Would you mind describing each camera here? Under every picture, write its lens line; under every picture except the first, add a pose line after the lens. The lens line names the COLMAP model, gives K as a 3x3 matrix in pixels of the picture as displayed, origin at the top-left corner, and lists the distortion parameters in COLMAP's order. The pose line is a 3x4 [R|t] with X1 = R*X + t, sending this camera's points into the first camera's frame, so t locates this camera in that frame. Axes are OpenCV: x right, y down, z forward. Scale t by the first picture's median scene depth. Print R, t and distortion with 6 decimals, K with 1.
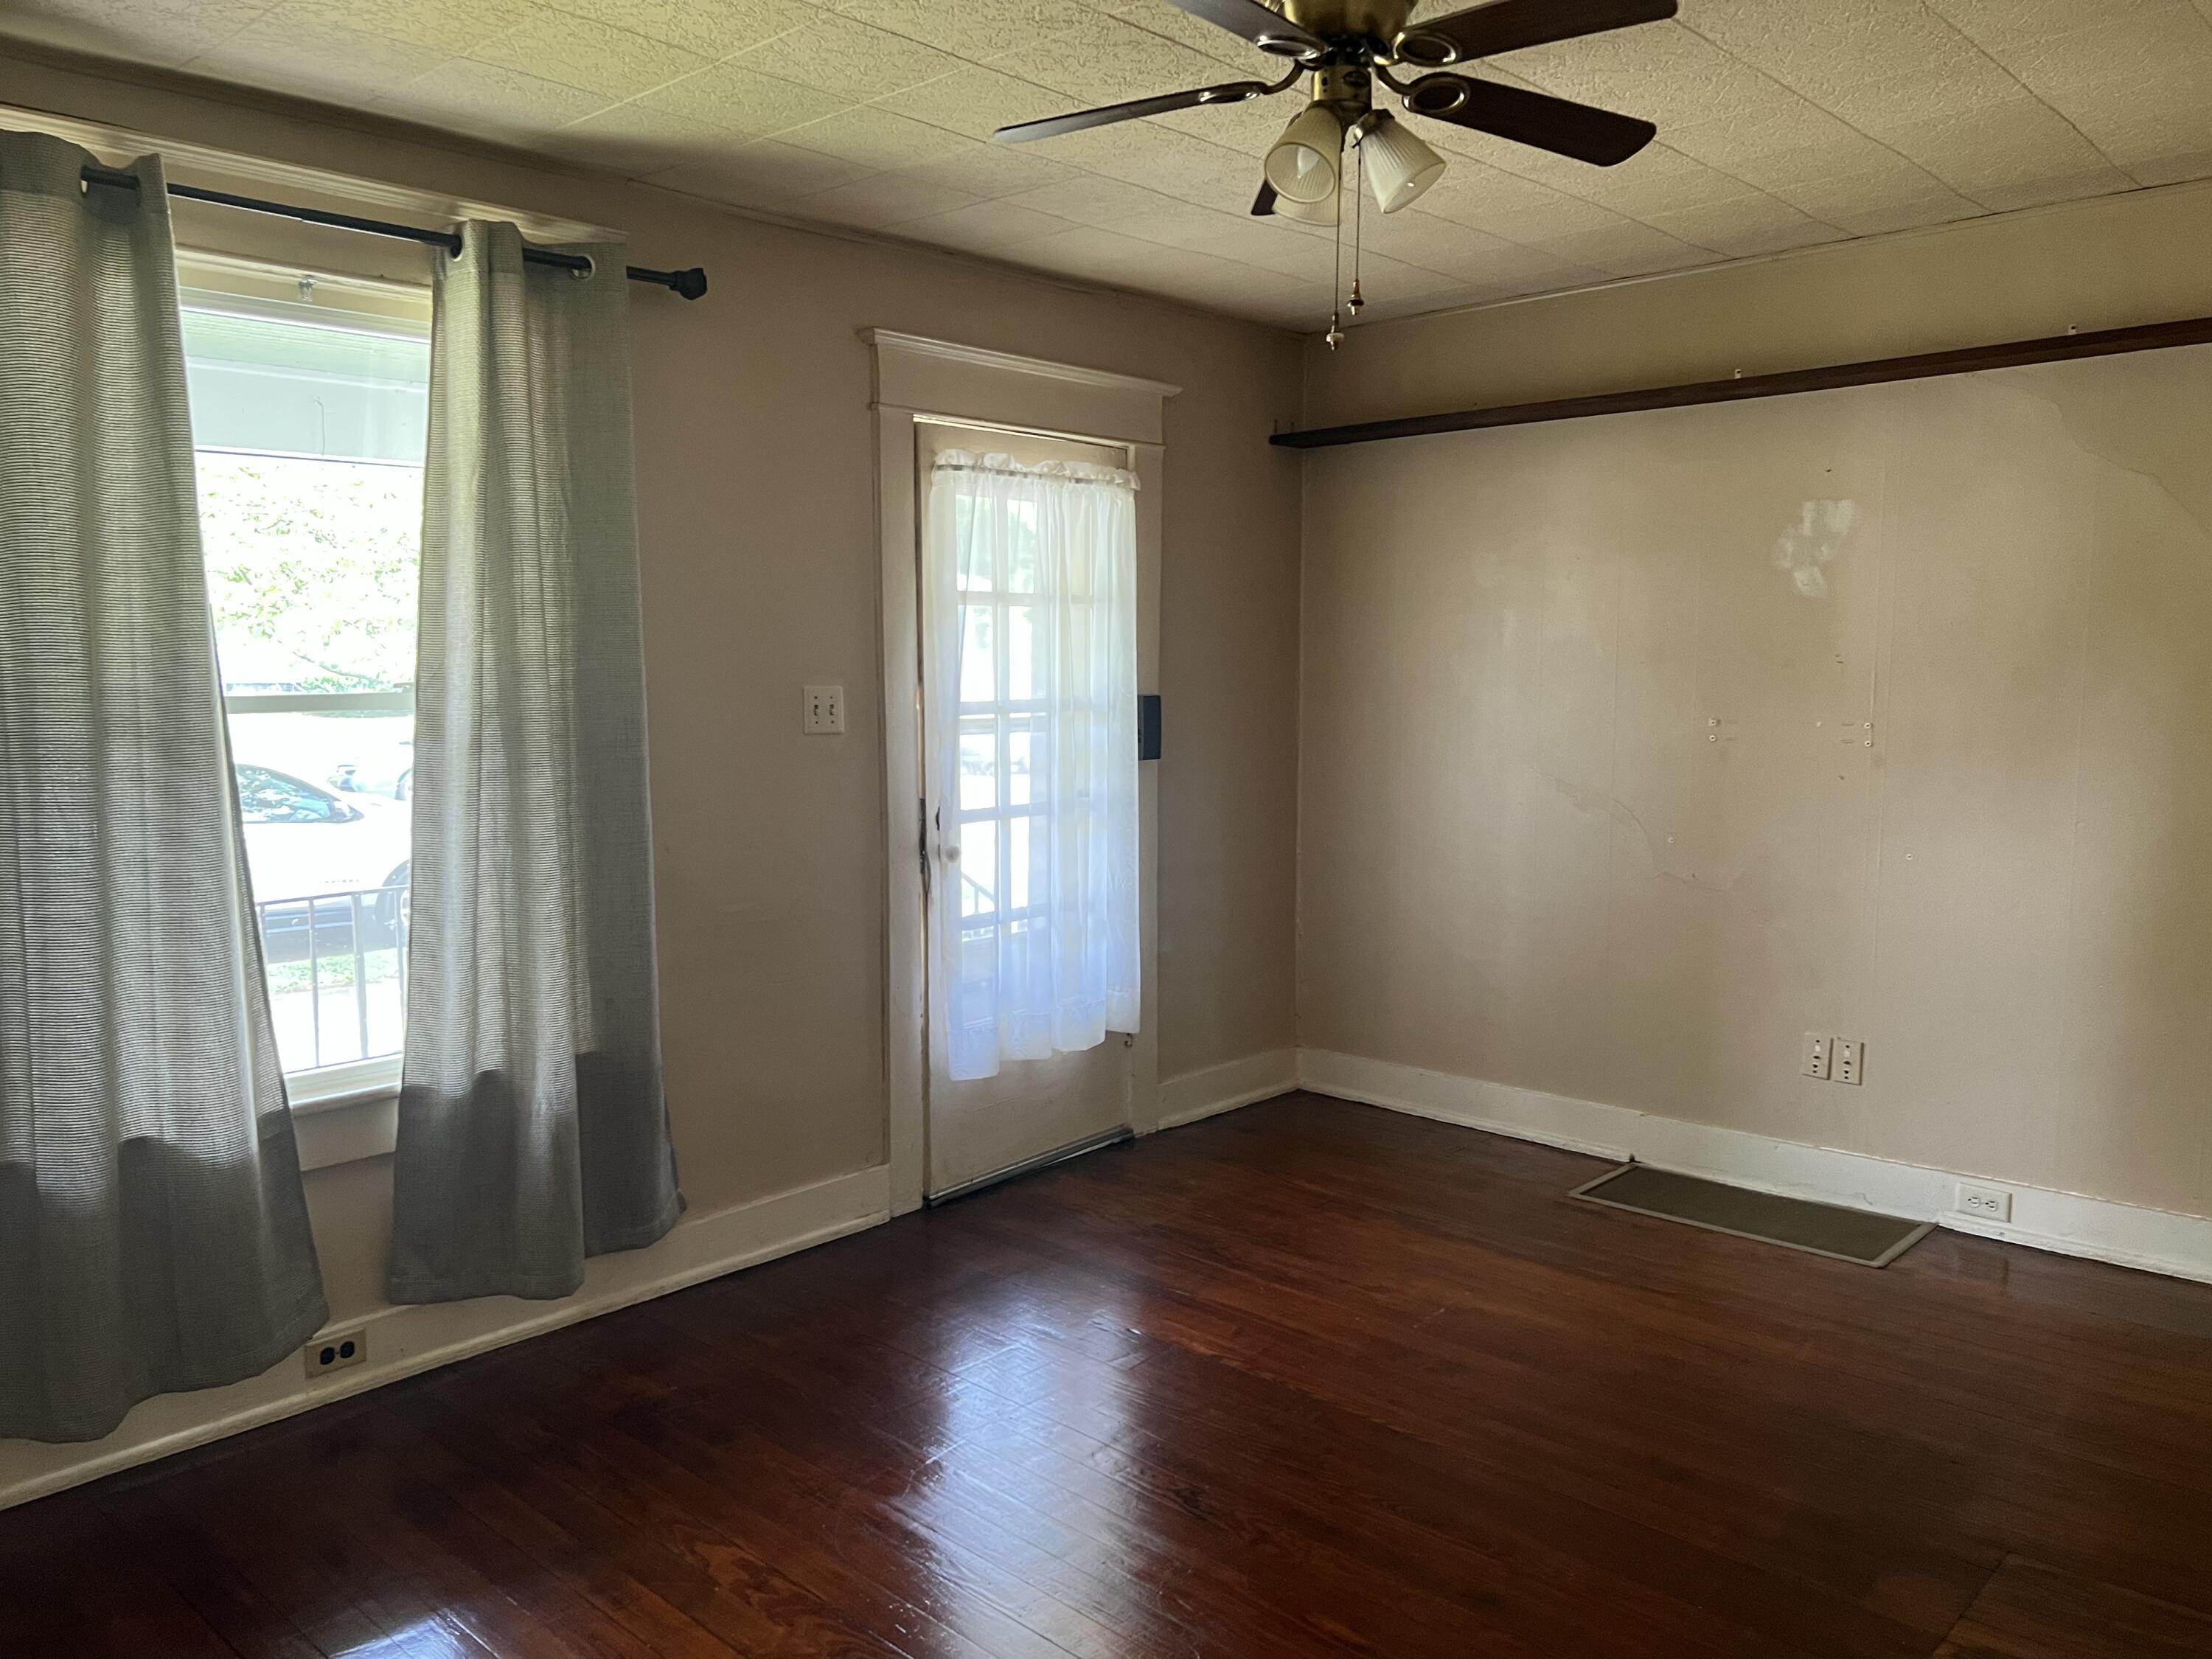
lens RADIAL K [[1623.1, 0, 1091.3], [0, 1623.1, 845.5], [0, 0, 1]] dist [0.043024, -0.059441]
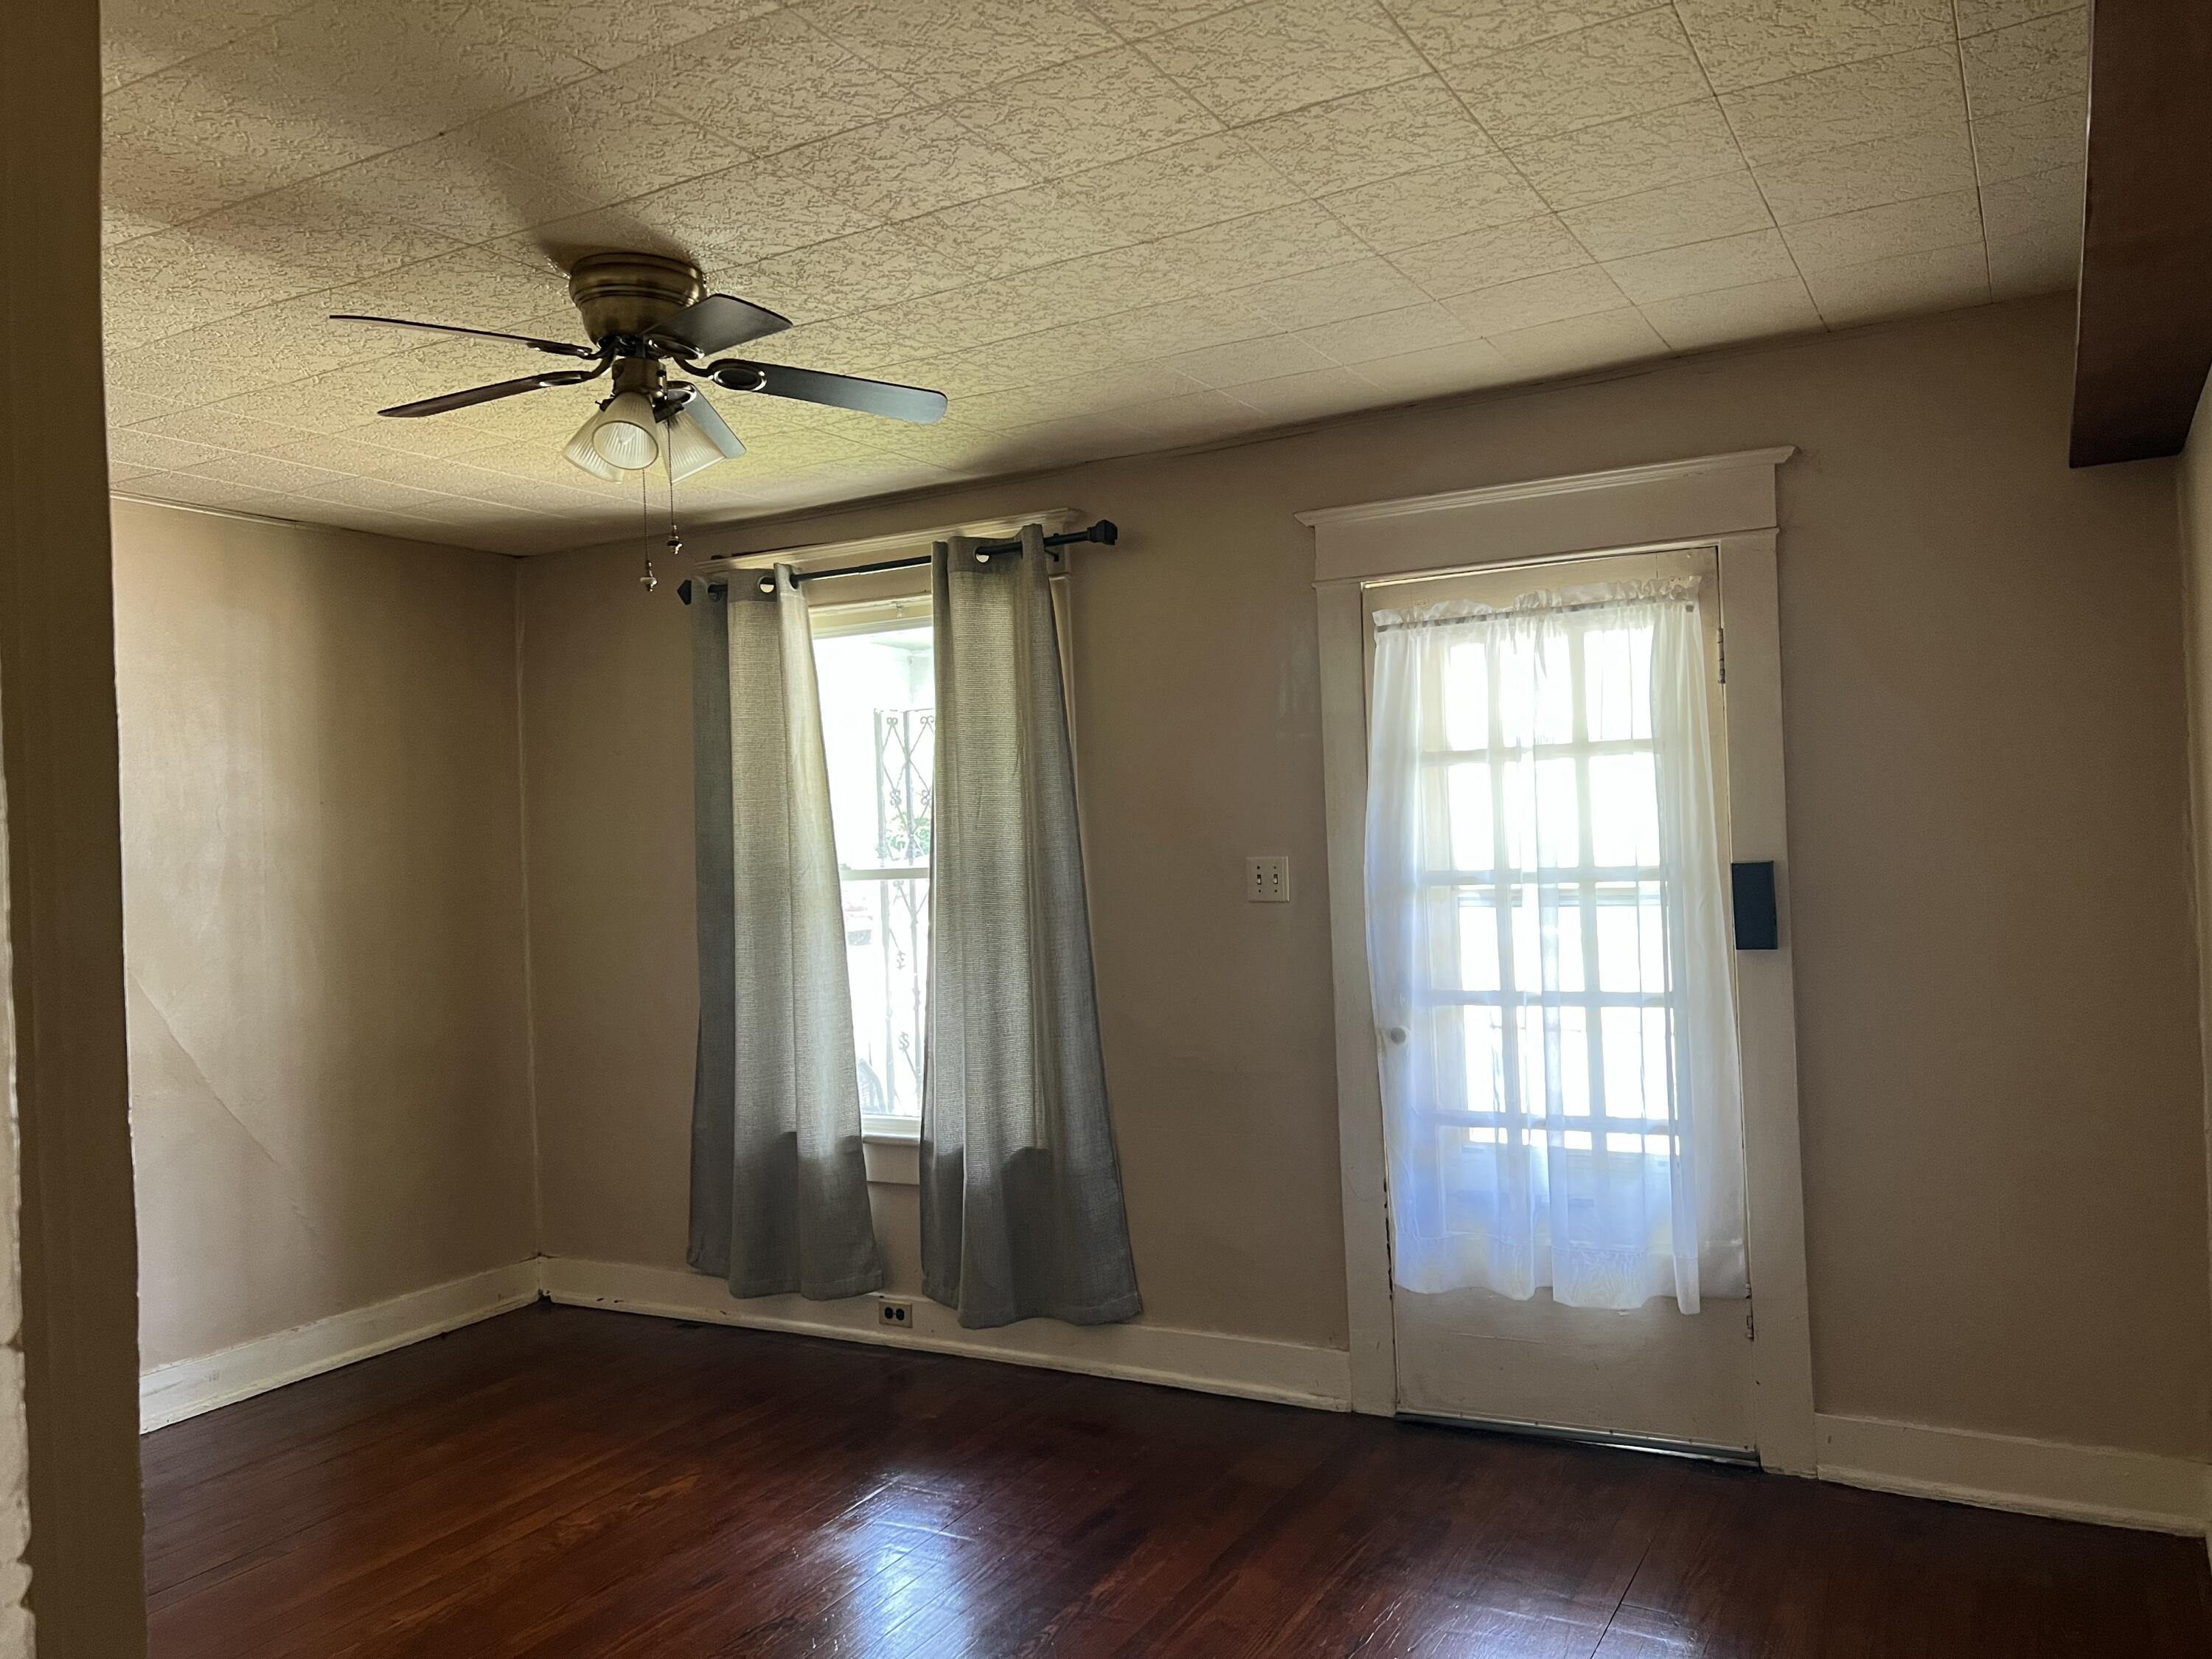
lens RADIAL K [[1620.1, 0, 1106.0], [0, 1620.1, 829.5], [0, 0, 1]] dist [0.052182, 0.000458]
pose [[0.256551, -0.018279, -0.966358, 0.822080], [-0.078738, 0.996103, -0.039745, -0.065329], [0.963318, 0.086286, 0.254112, 0.628128]]
